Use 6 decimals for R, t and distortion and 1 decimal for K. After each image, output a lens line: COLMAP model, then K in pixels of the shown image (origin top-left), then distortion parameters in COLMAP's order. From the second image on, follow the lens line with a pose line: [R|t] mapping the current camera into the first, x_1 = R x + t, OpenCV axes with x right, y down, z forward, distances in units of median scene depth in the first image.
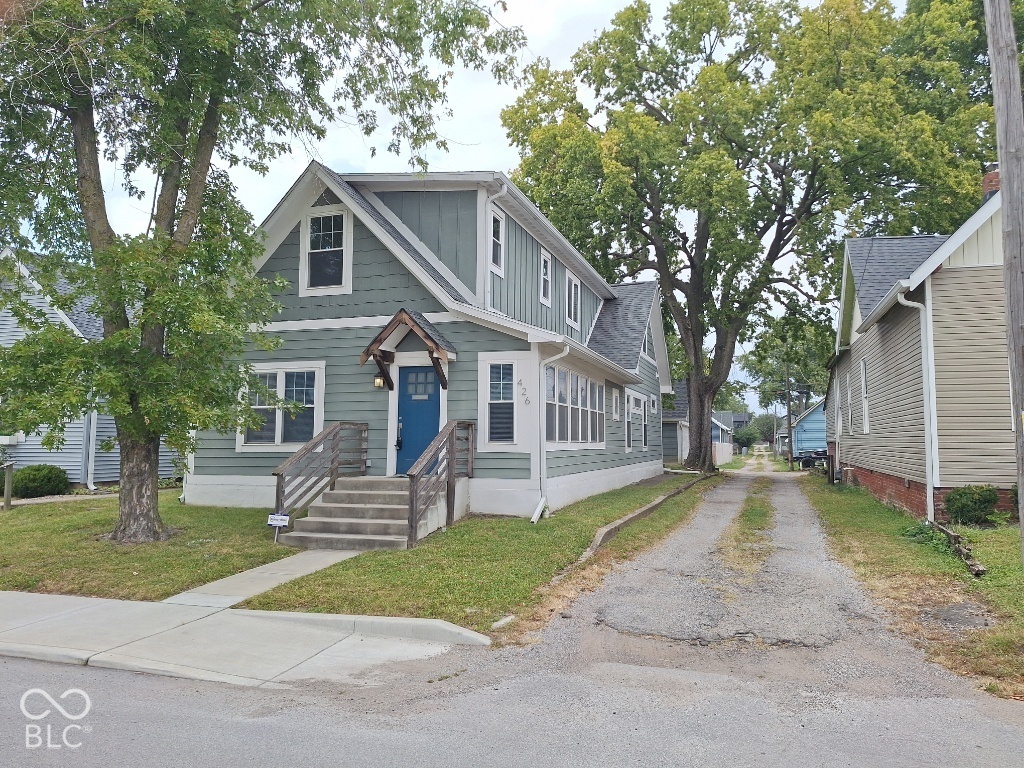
lens RADIAL K [[719.9, 0, 512.0], [0, 719.9, 384.0], [0, 0, 1]] dist [0.049621, -0.051486]
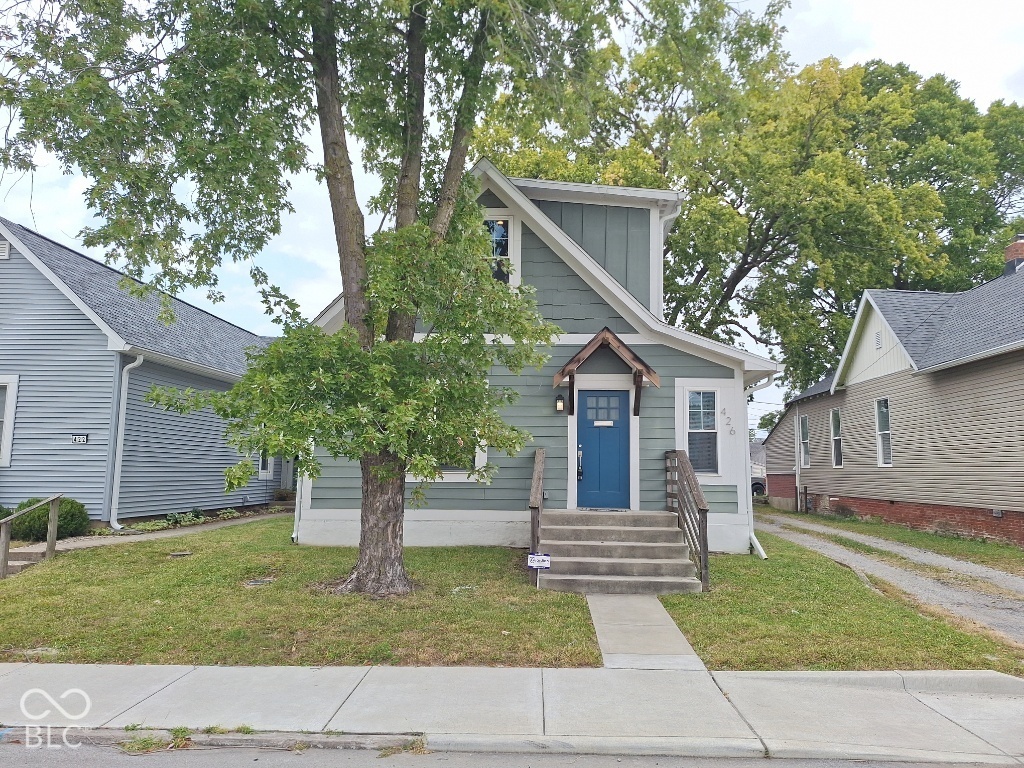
lens RADIAL K [[719.9, 0, 512.0], [0, 719.9, 384.0], [0, 0, 1]] dist [0.049621, -0.051486]
pose [[0.961532, 0.041376, 0.271558, -0.519830], [-0.030135, 0.998513, -0.045437, 0.013784], [-0.273034, 0.035506, 0.961349, 0.148031]]
